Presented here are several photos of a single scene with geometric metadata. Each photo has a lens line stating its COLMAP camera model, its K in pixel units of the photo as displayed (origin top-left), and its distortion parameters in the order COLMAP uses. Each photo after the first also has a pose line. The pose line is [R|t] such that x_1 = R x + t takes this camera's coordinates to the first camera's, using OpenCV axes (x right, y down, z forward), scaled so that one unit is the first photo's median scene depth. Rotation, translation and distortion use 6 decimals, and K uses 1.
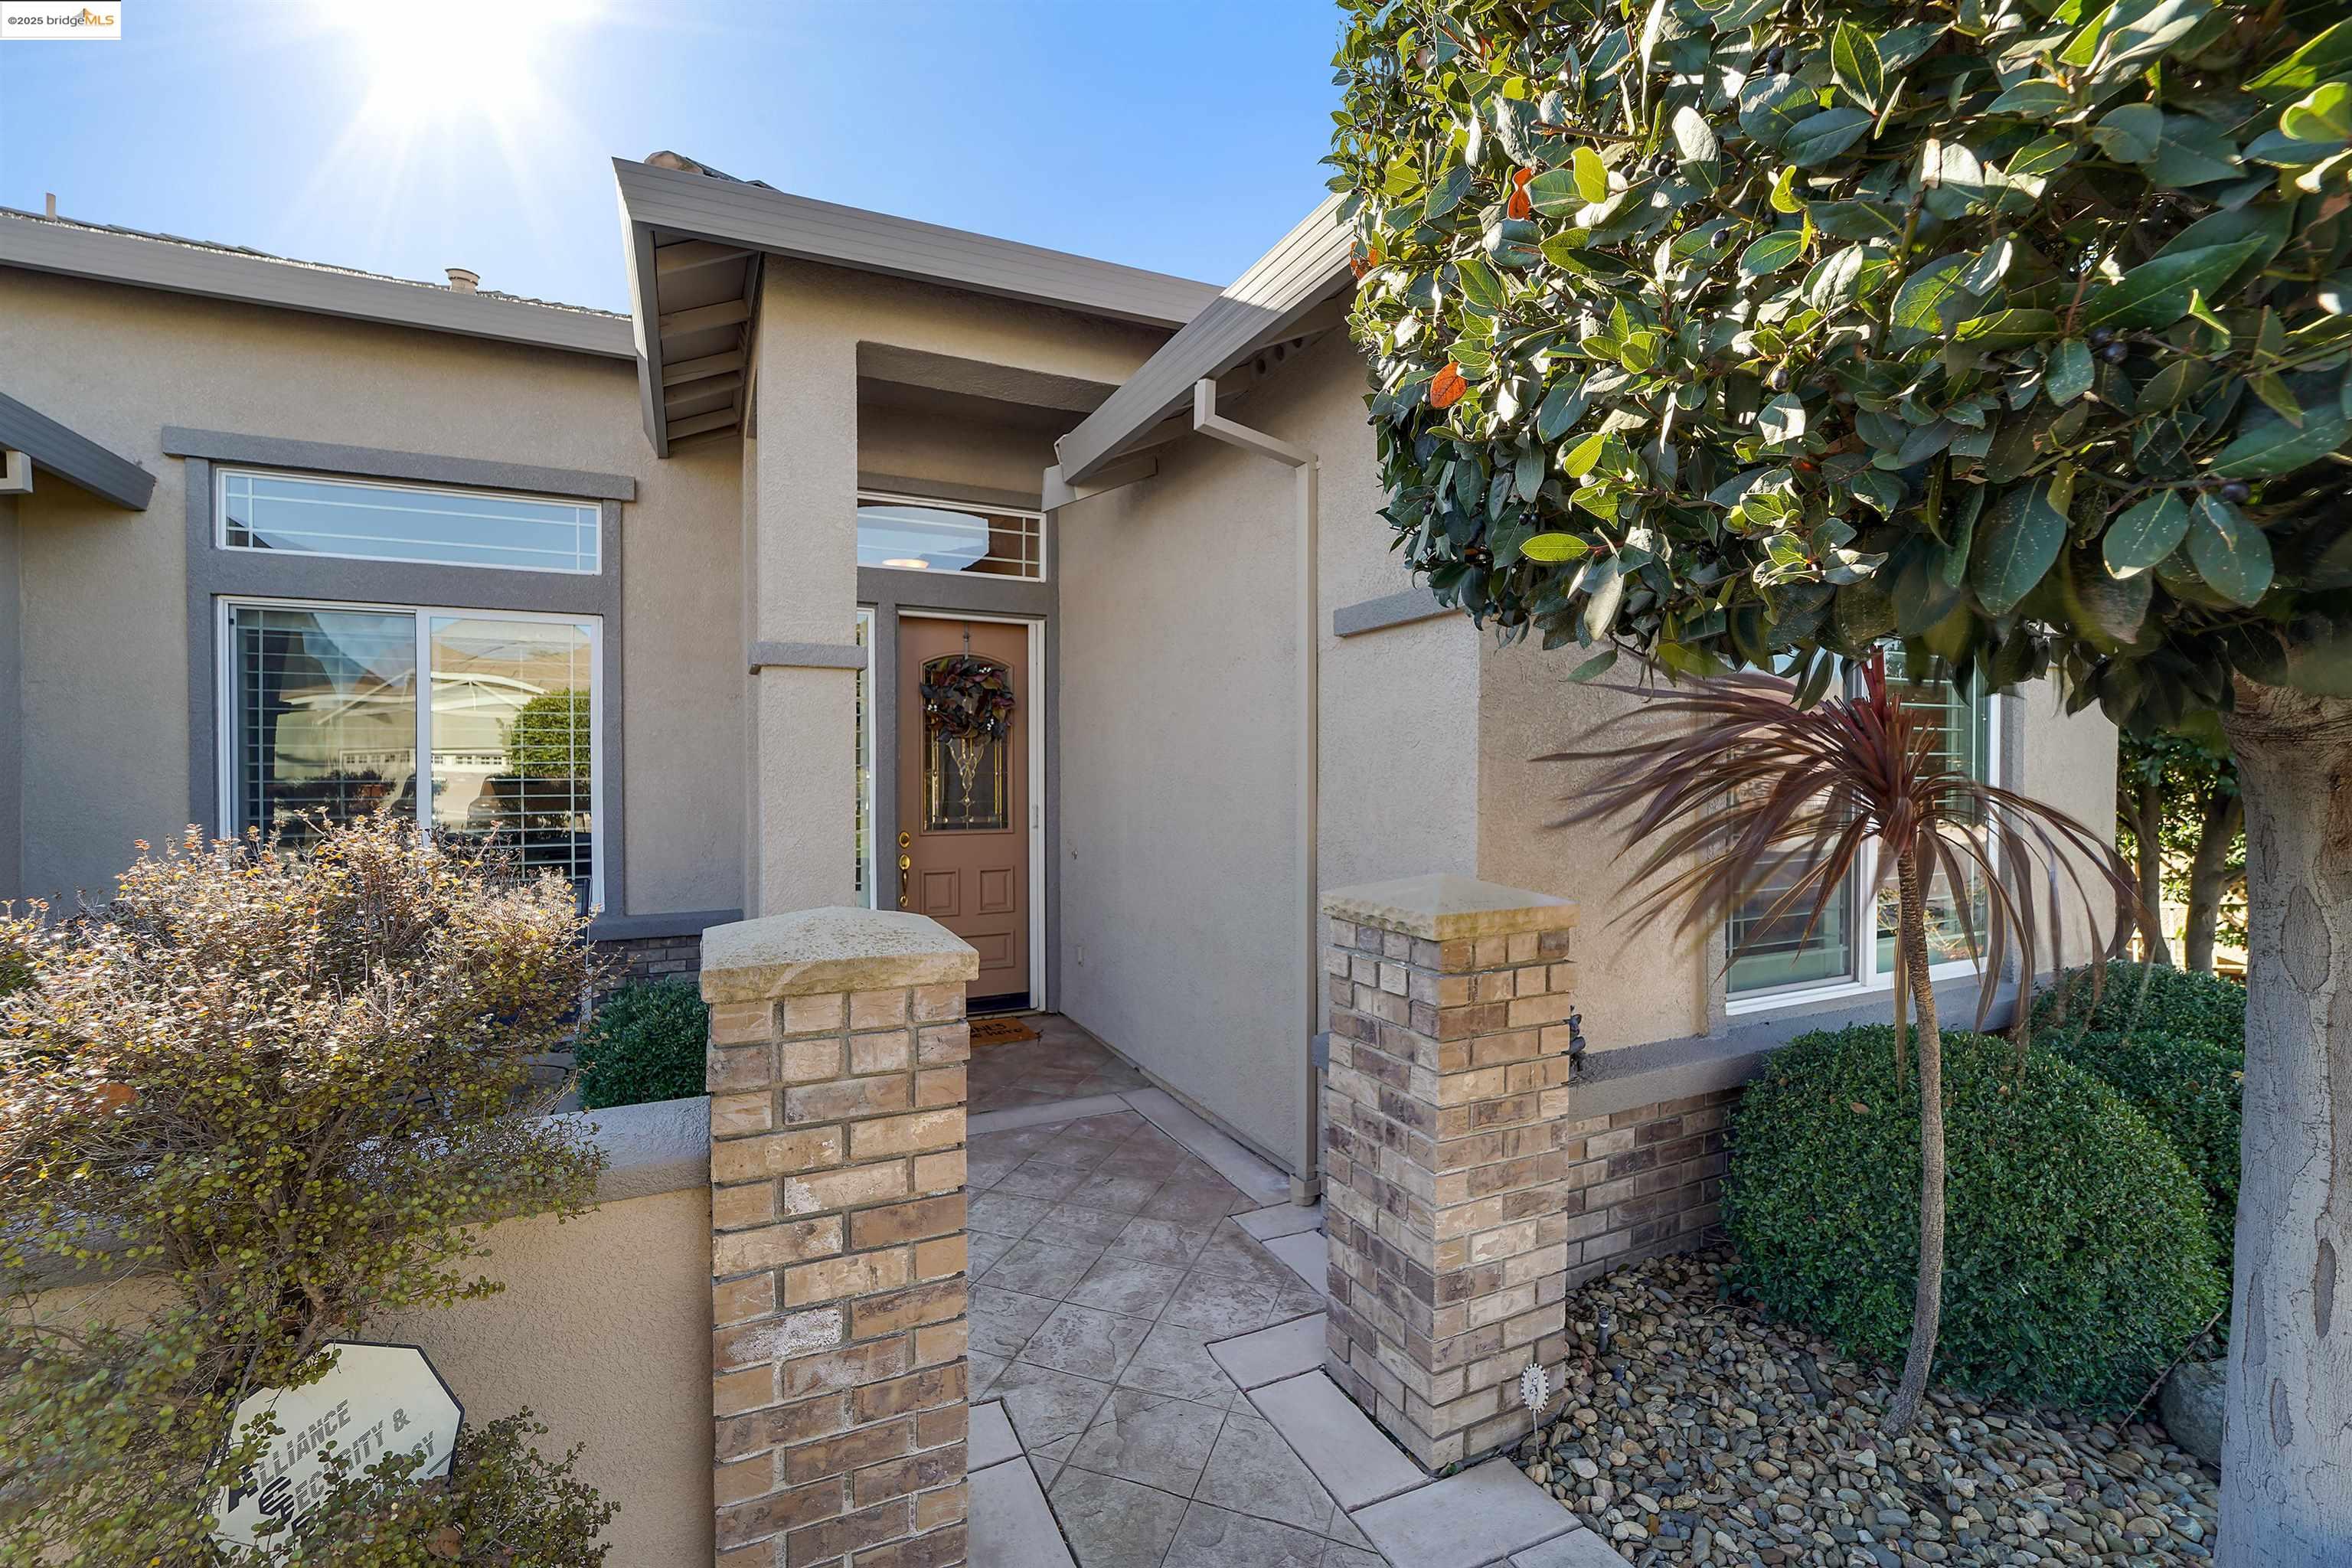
lens RADIAL K [[973.0, 0, 1180.6], [0, 973.0, 791.5], [0, 0, 1]] dist [-0.013289, -0.001309]
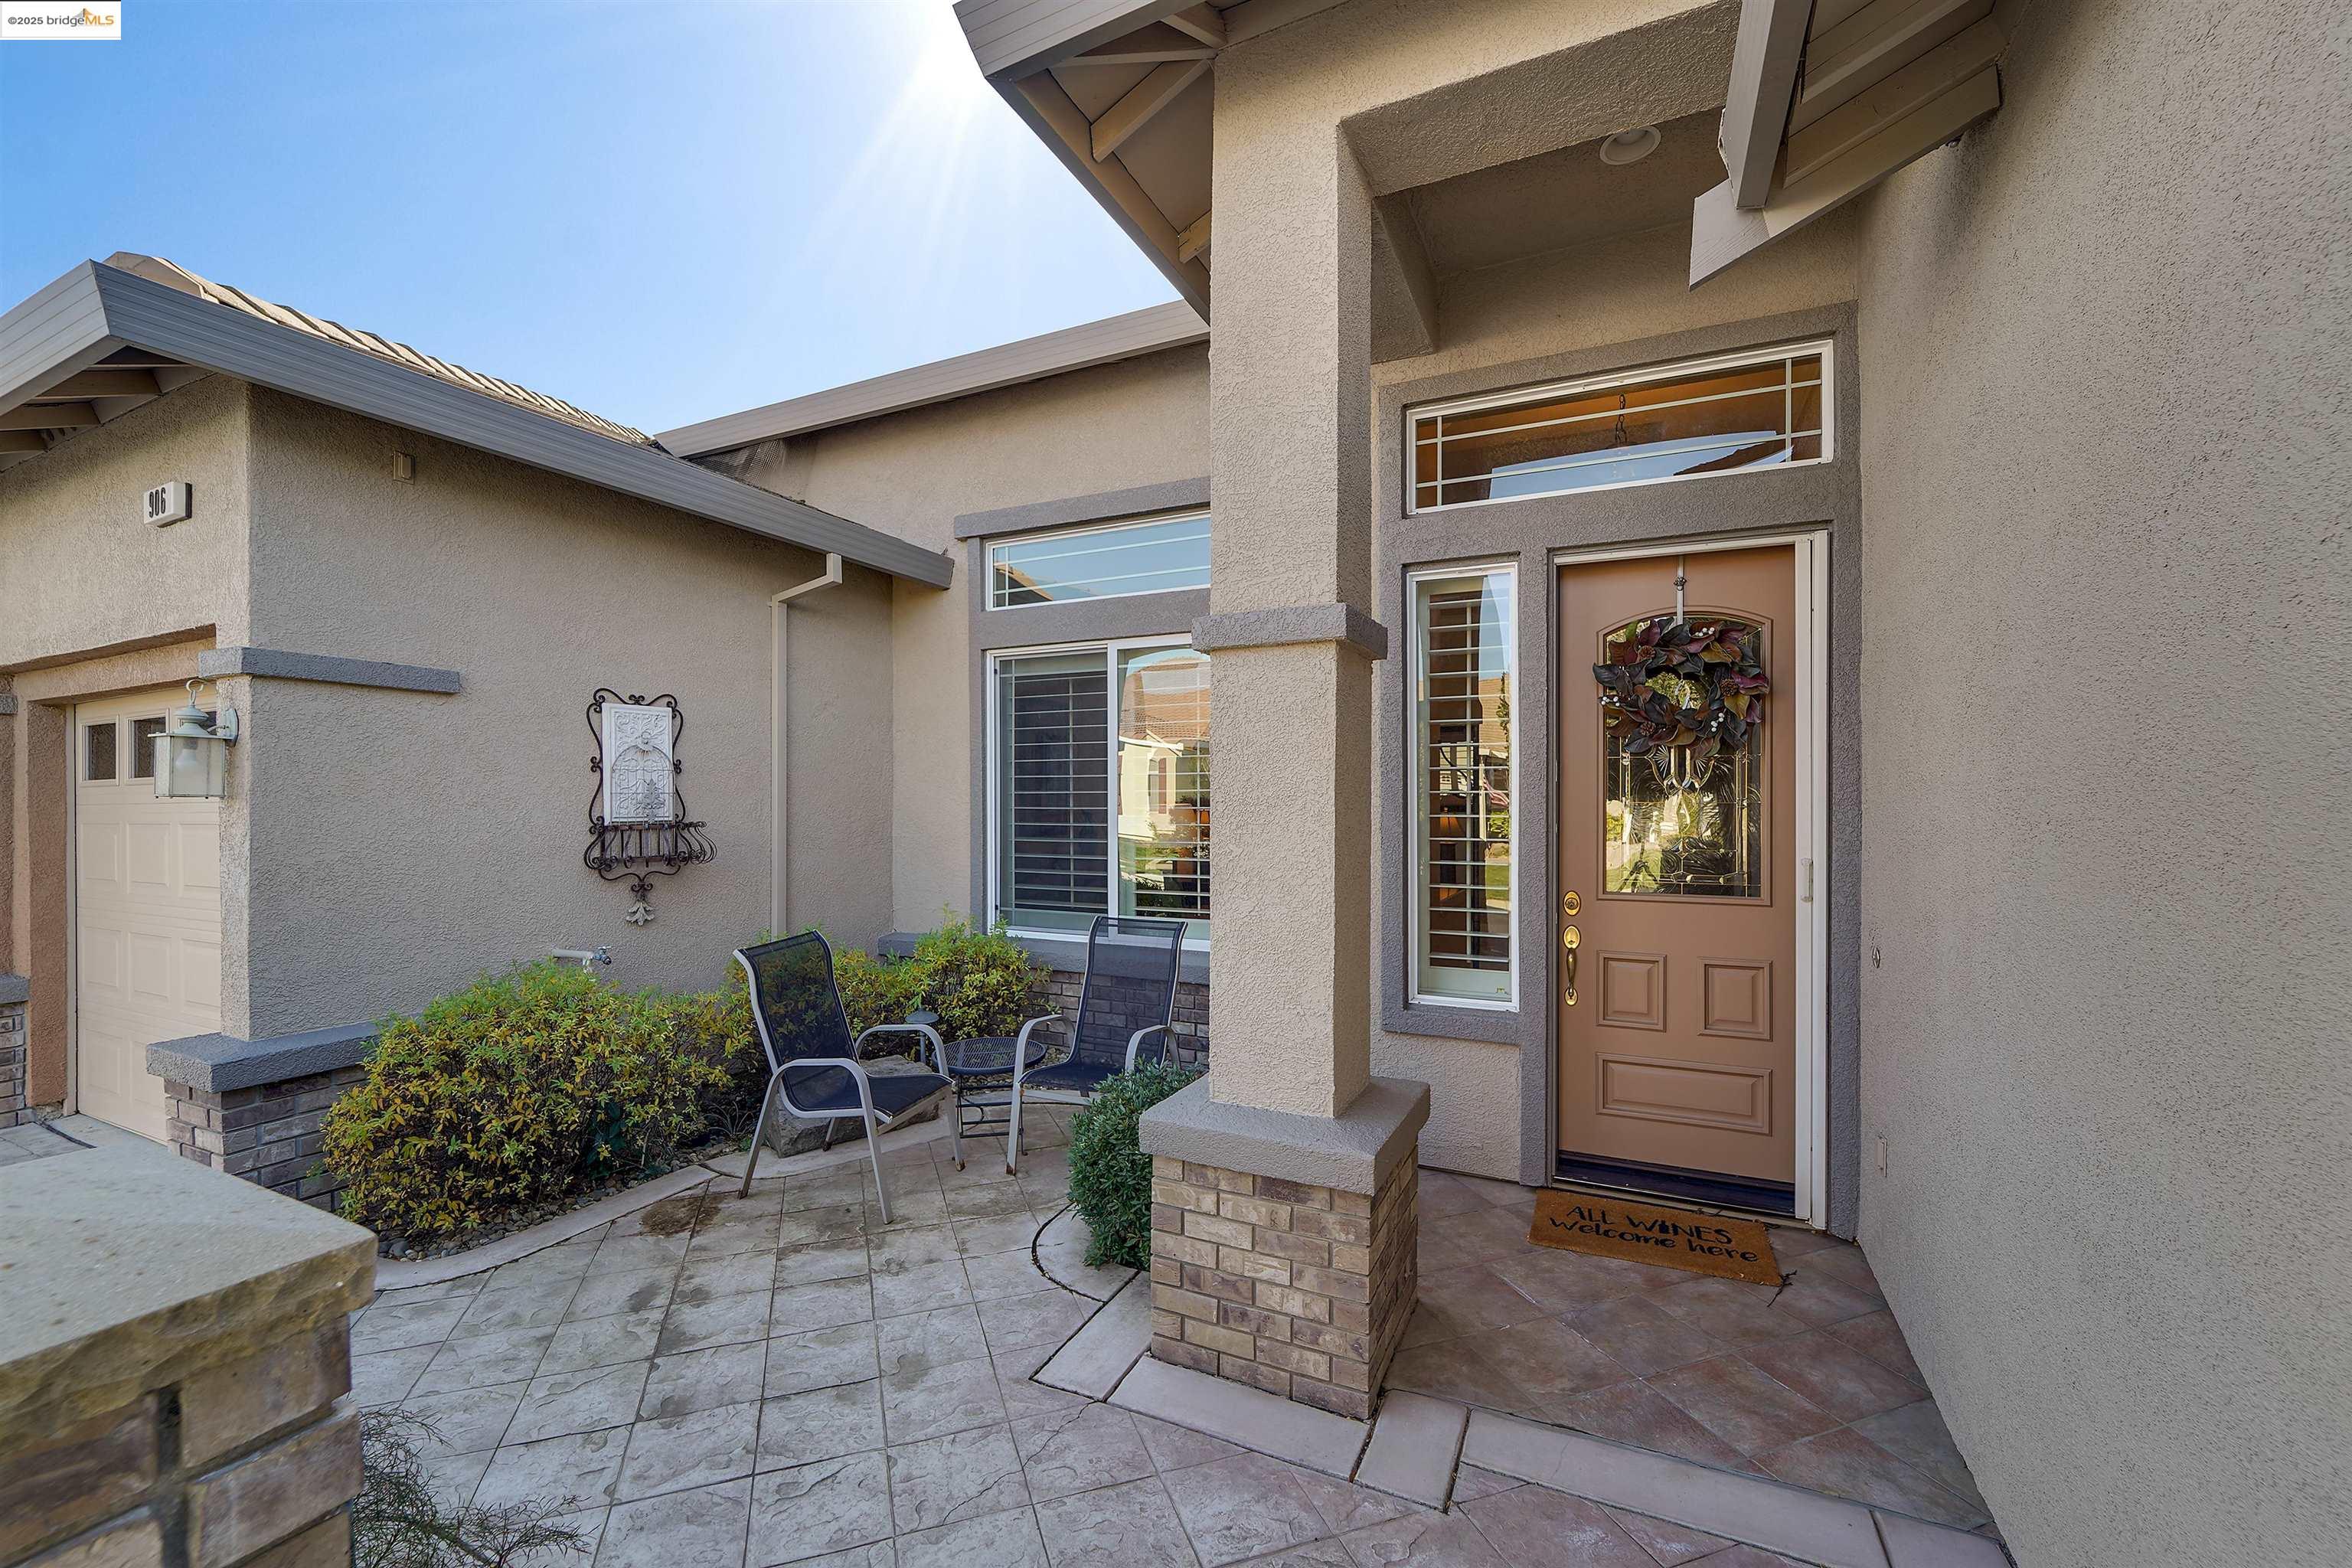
lens RADIAL K [[973.0, 0, 1156.7], [0, 973.0, 803.5], [0, 0, 1]] dist [-0.013289, -0.001309]
pose [[0.610413, 0.006132, -0.792060, 0.066751], [-0.014446, 0.999890, -0.003392, -0.012040], [0.791952, 0.013513, 0.610434, 0.370656]]
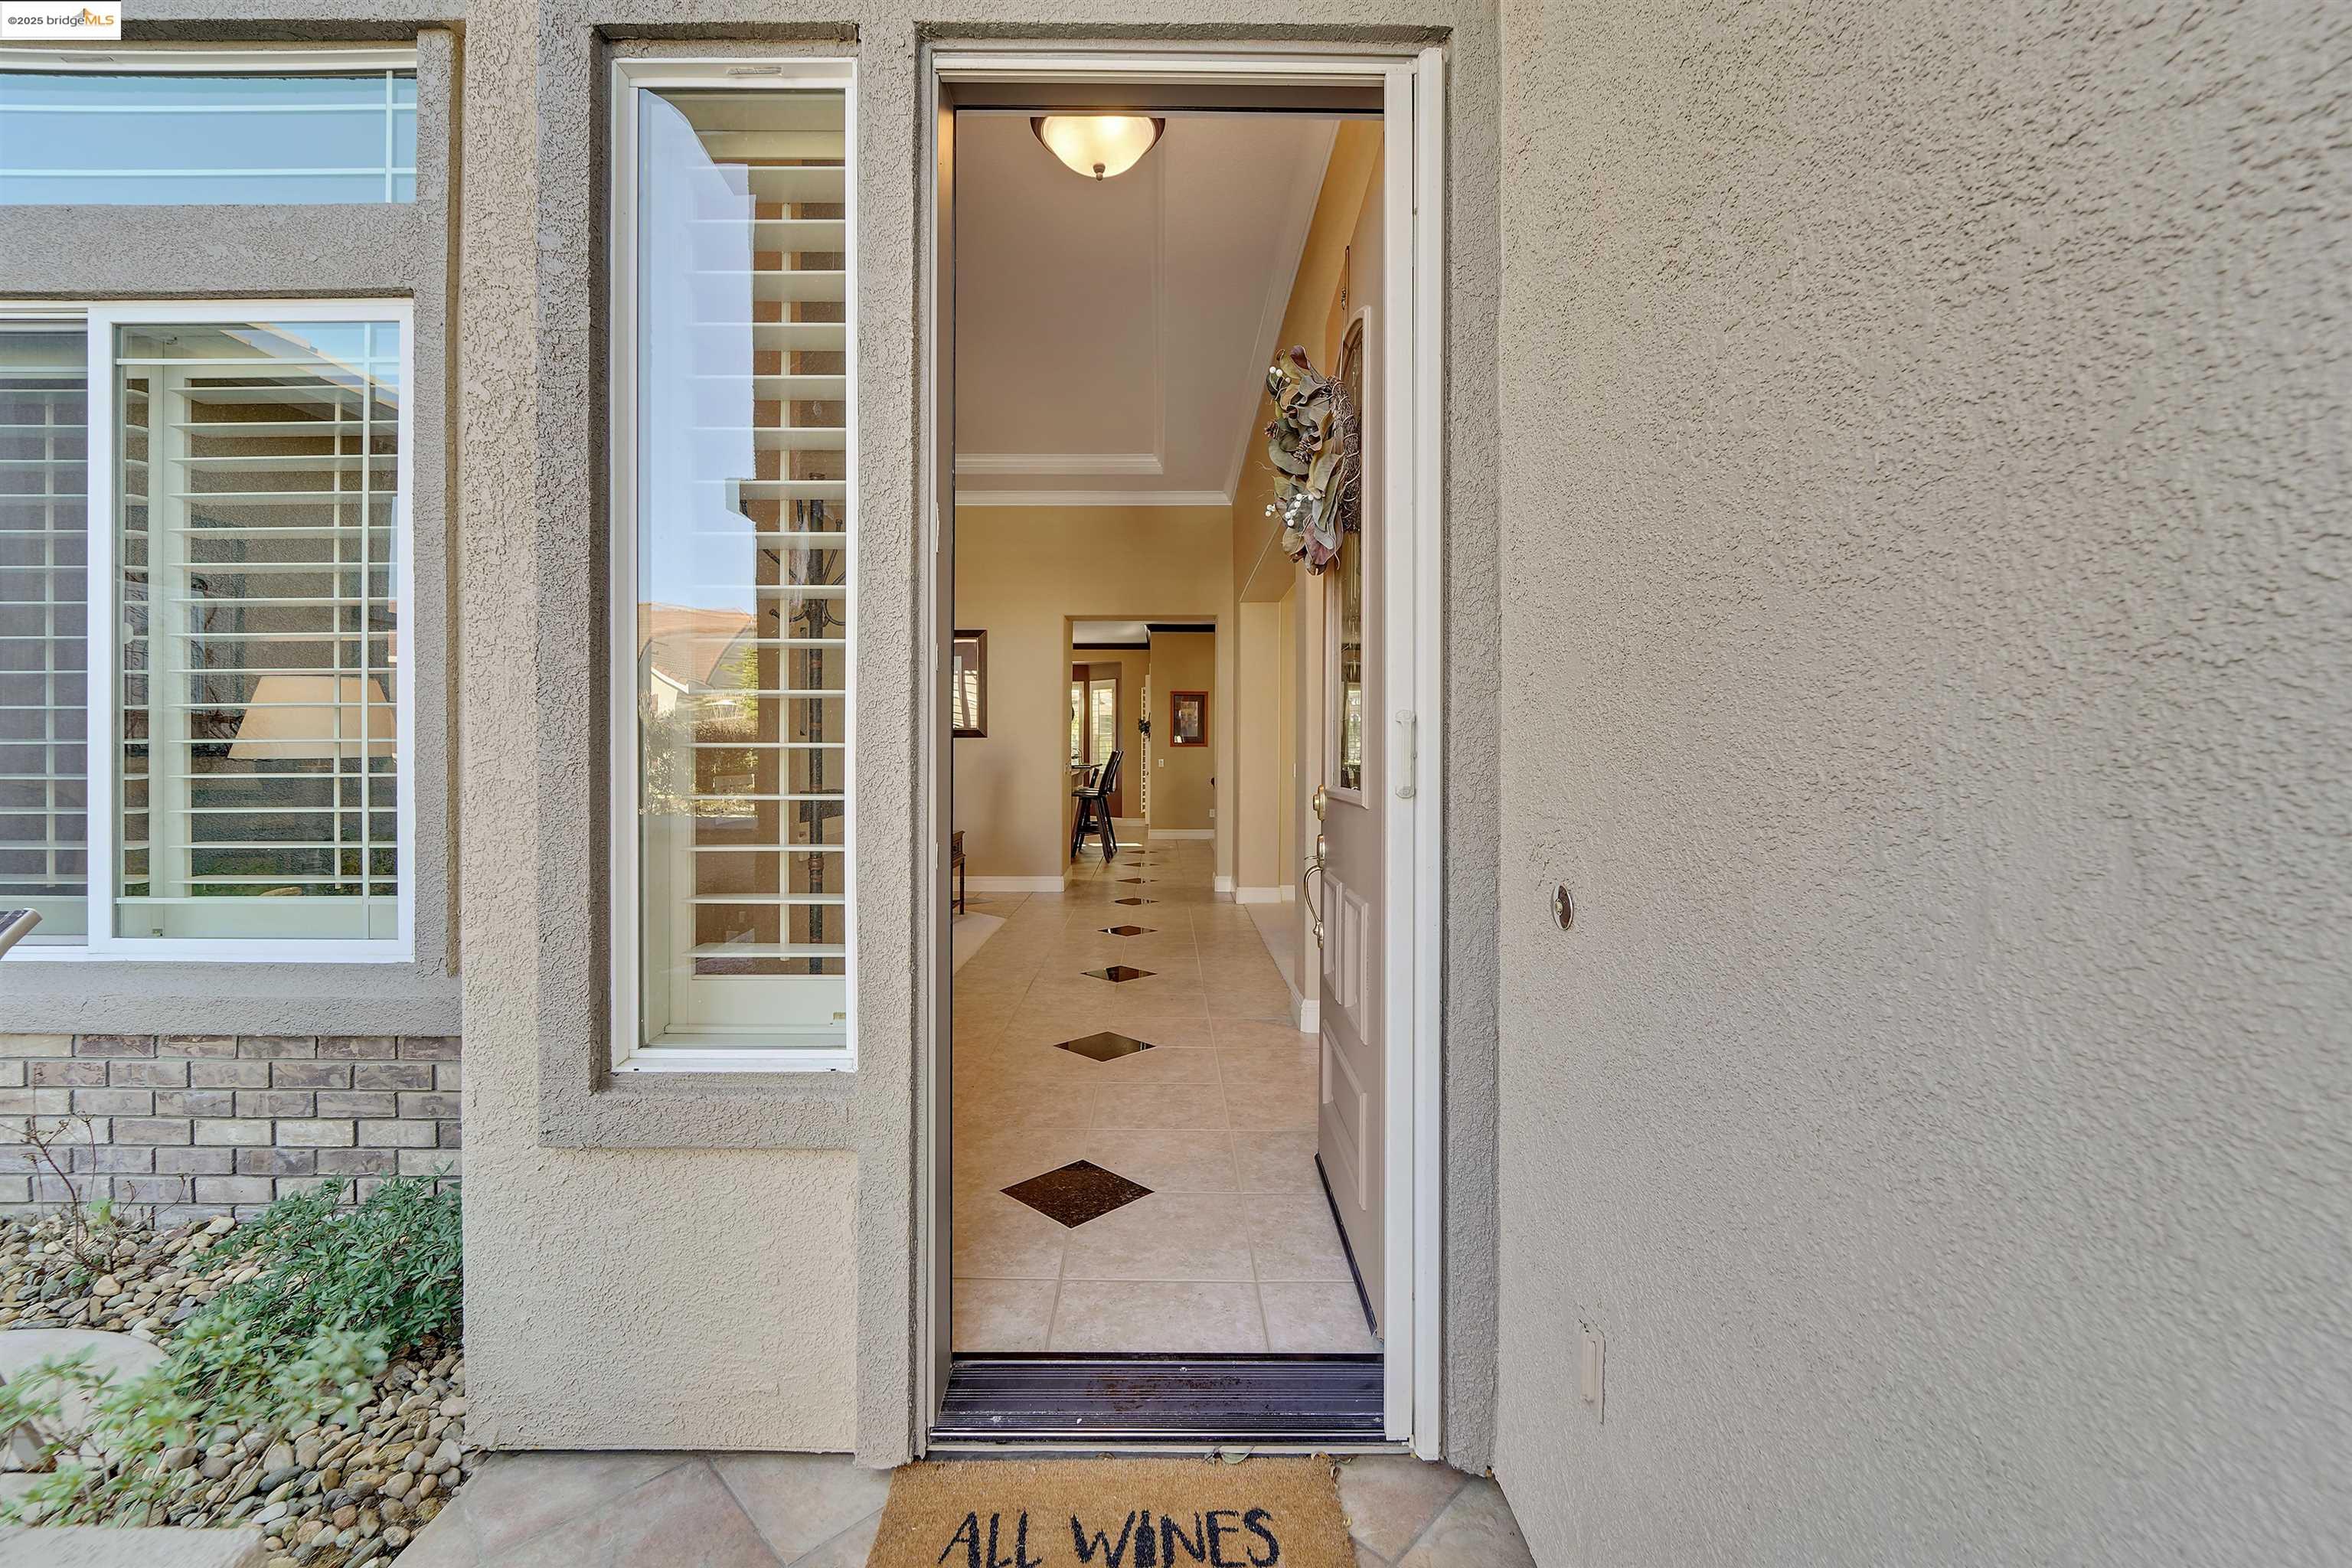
lens RADIAL K [[984.2, 0, 1174.5], [0, 984.2, 752.3], [0, 0, 1]] dist [0.000499, 0.000084]
pose [[0.900933, 0.002820, -0.433950, -0.088913], [-0.012405, 0.999738, -0.019258, 0.031837], [0.433782, 0.022733, 0.900731, 0.740100]]
